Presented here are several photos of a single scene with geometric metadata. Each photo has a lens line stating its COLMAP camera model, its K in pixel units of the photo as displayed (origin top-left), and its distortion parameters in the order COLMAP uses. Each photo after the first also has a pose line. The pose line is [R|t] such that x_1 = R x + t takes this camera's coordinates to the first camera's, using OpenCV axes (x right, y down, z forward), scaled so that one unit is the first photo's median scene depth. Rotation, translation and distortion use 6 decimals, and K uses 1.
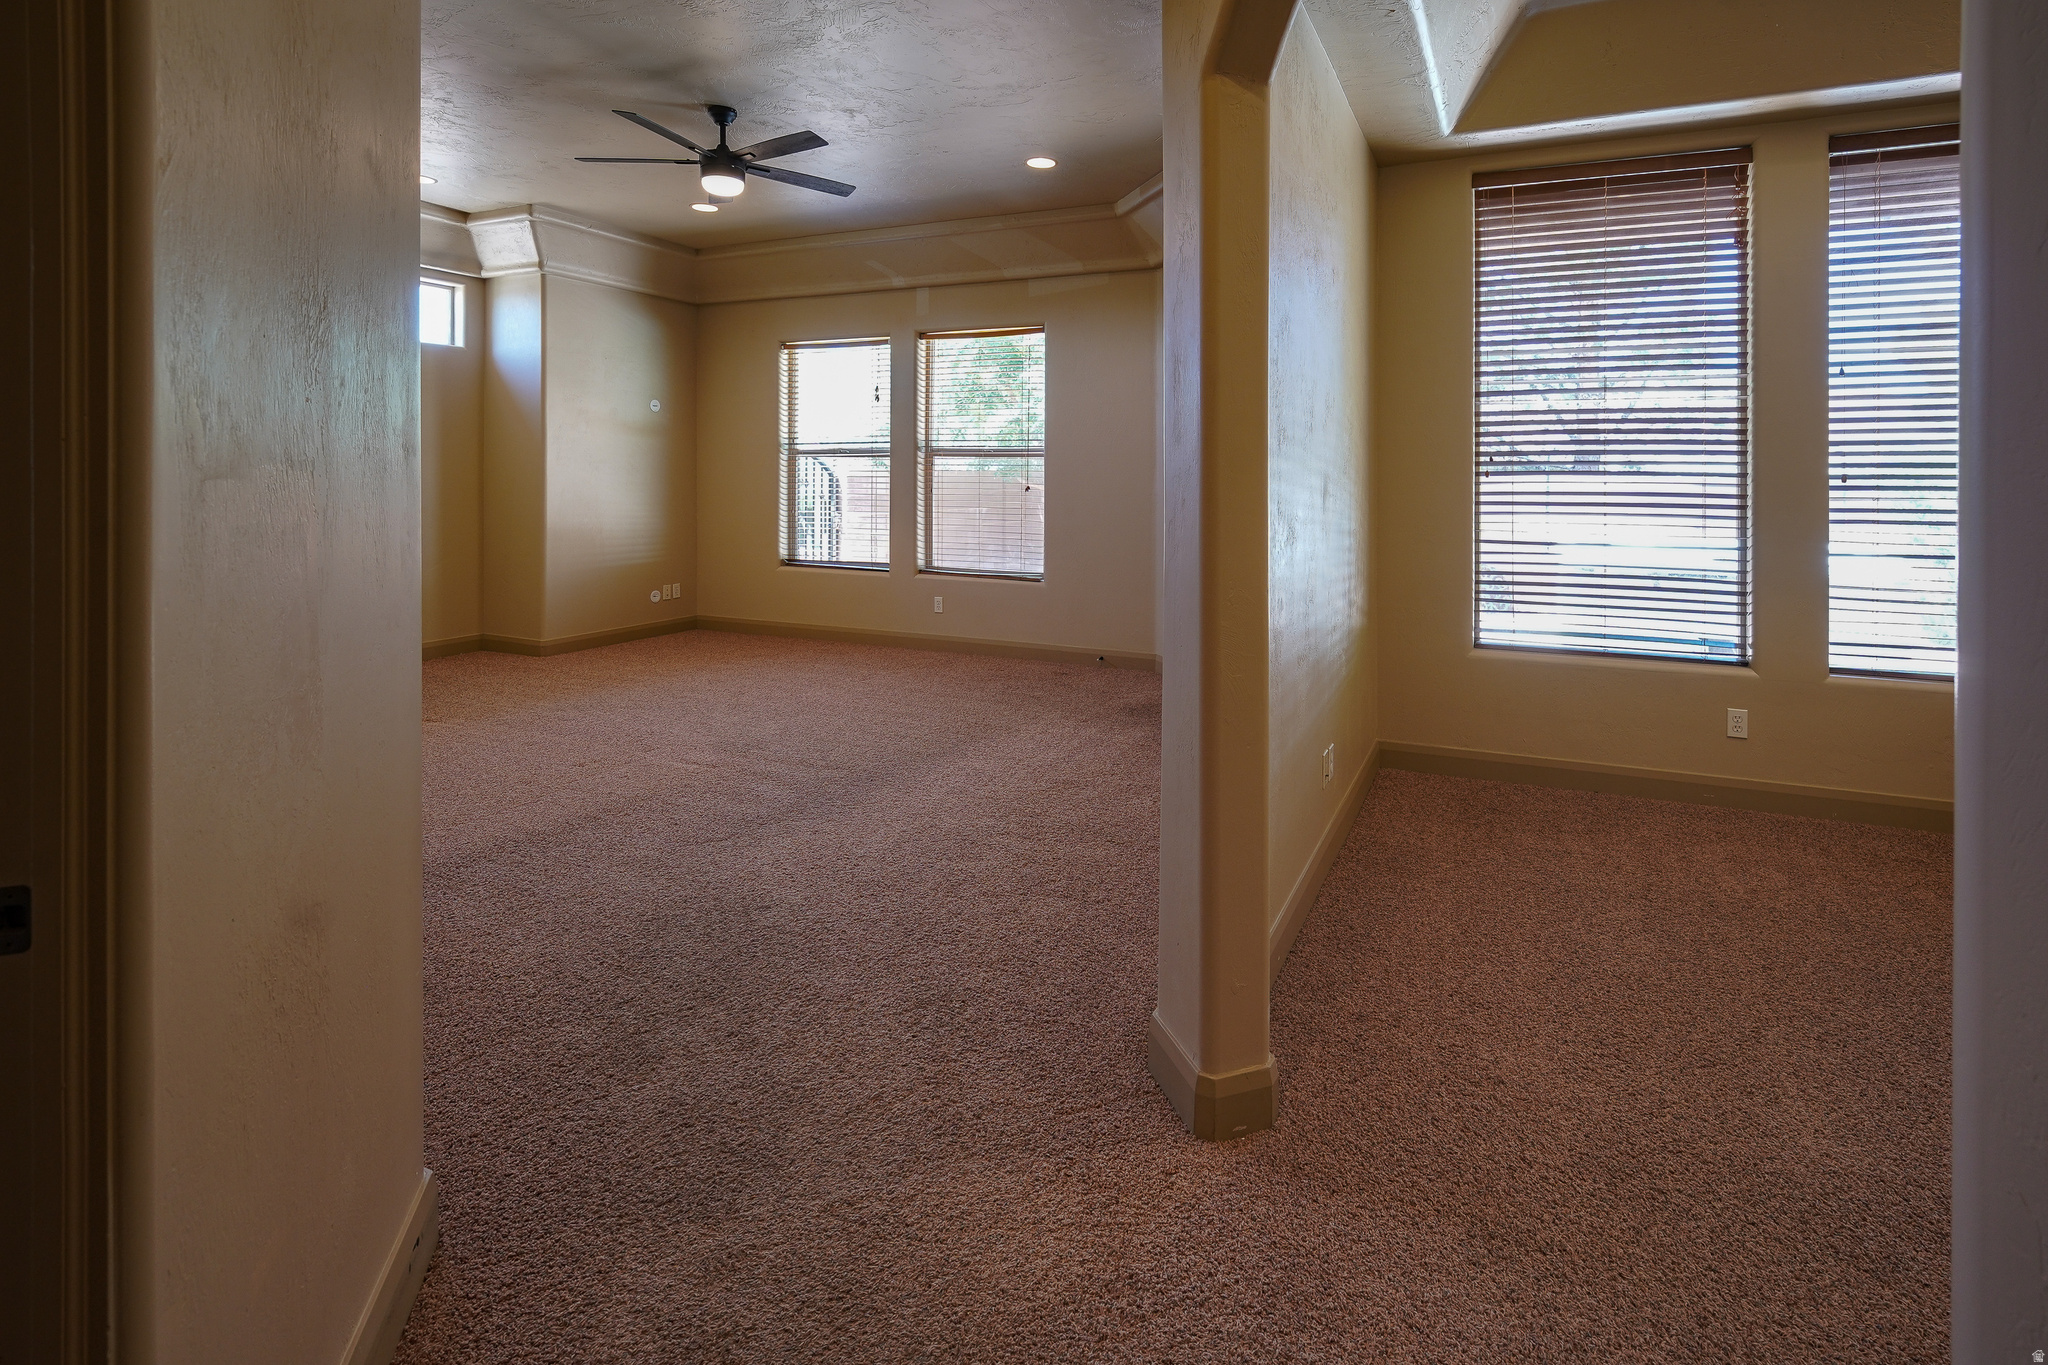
lens RADIAL K [[969.2, 0, 1024.3], [0, 969.2, 720.5], [0, 0, 1]] dist [-0.000132, 0.000541]
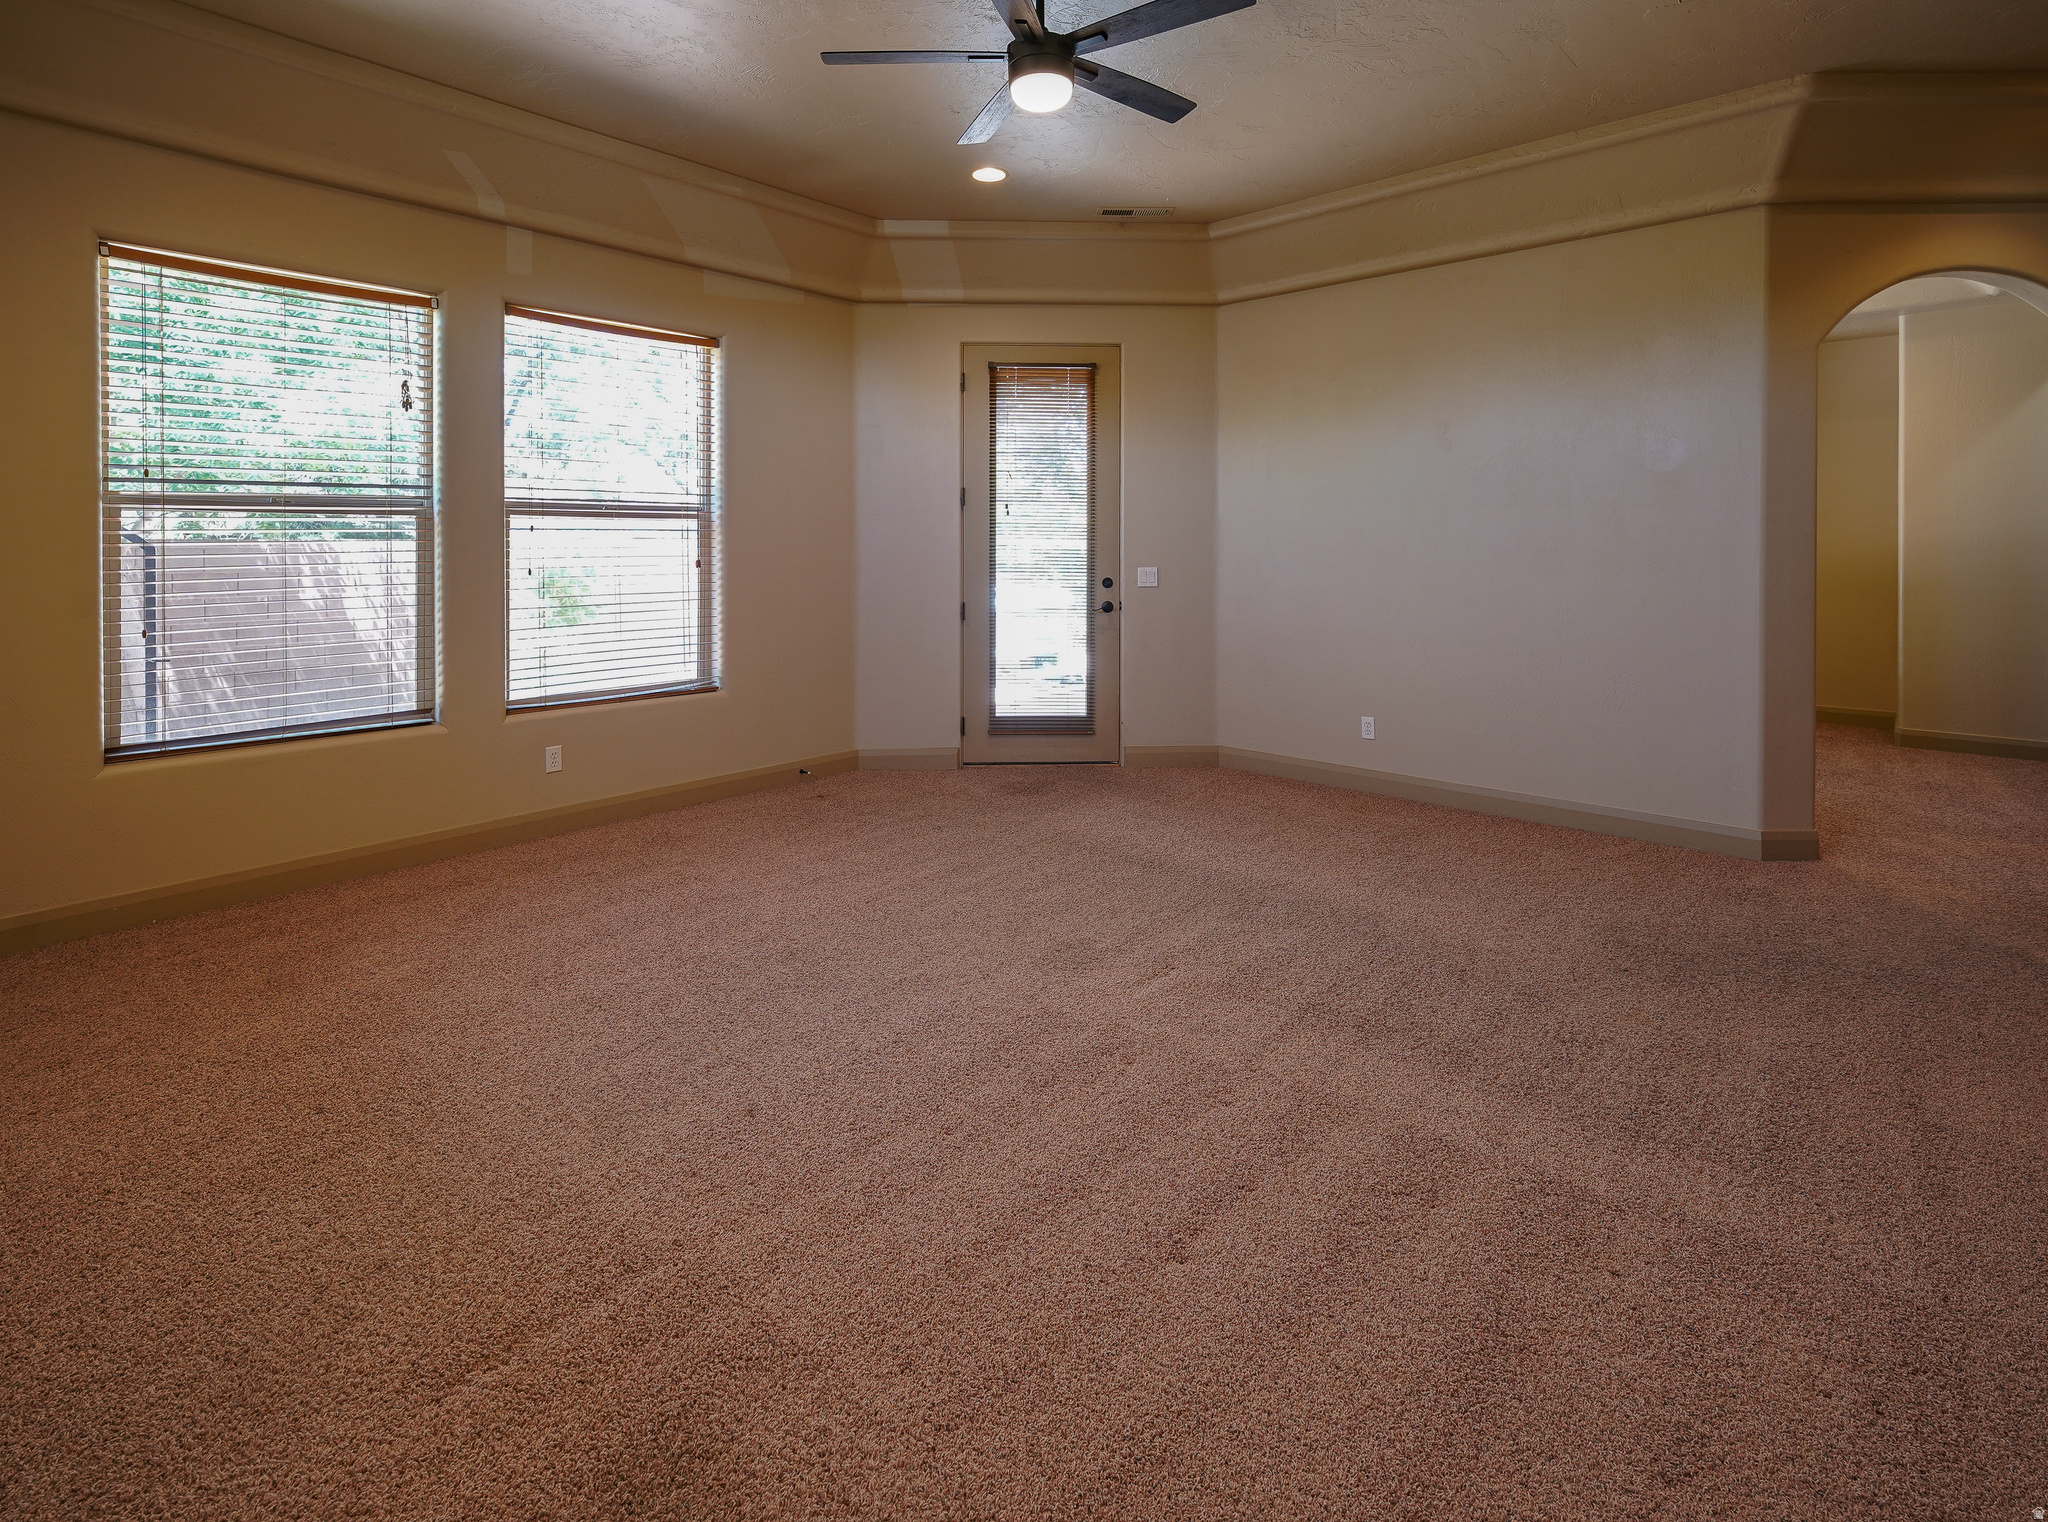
lens RADIAL K [[951.8, 0, 1024.0], [0, 951.8, 761.0], [0, 0, 1]] dist [-0.001005, -0.000053]
pose [[0.268602, -0.231352, 0.935056, -0.095725], [0.238209, 0.956531, 0.168238, -0.025058], [-0.933332, 0.177550, 0.312037, 0.090968]]
